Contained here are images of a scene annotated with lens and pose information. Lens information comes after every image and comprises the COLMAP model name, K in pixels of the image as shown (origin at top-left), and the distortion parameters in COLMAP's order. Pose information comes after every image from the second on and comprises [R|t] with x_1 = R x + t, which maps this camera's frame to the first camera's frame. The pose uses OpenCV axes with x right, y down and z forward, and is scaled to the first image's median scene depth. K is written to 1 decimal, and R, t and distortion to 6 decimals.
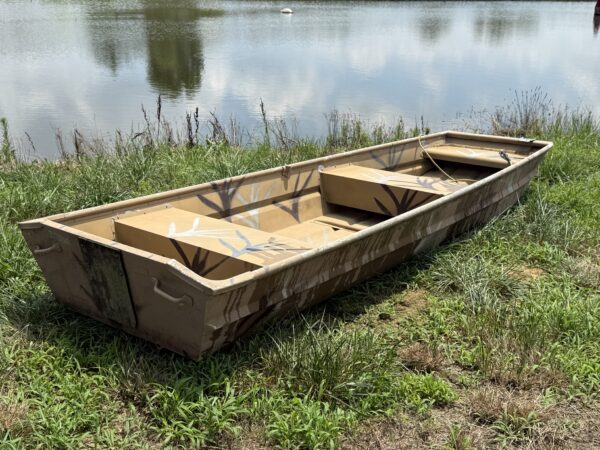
lens RADIAL K [[738.8, 0, 300.0], [0, 738.8, 225.0], [0, 0, 1]] dist [0.259531, 0.006015]
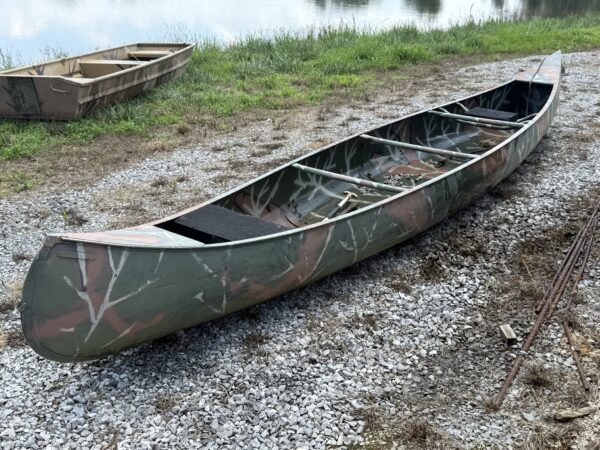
lens RADIAL K [[666.8, 0, 300.0], [0, 666.8, 225.0], [0, 0, 1]] dist [-0.012400, -0.025945]
pose [[0.884149, -0.193637, 0.425188, -0.428196], [0.156455, 0.980236, 0.121075, 0.334833], [-0.440230, -0.040526, 0.896970, -1.152556]]
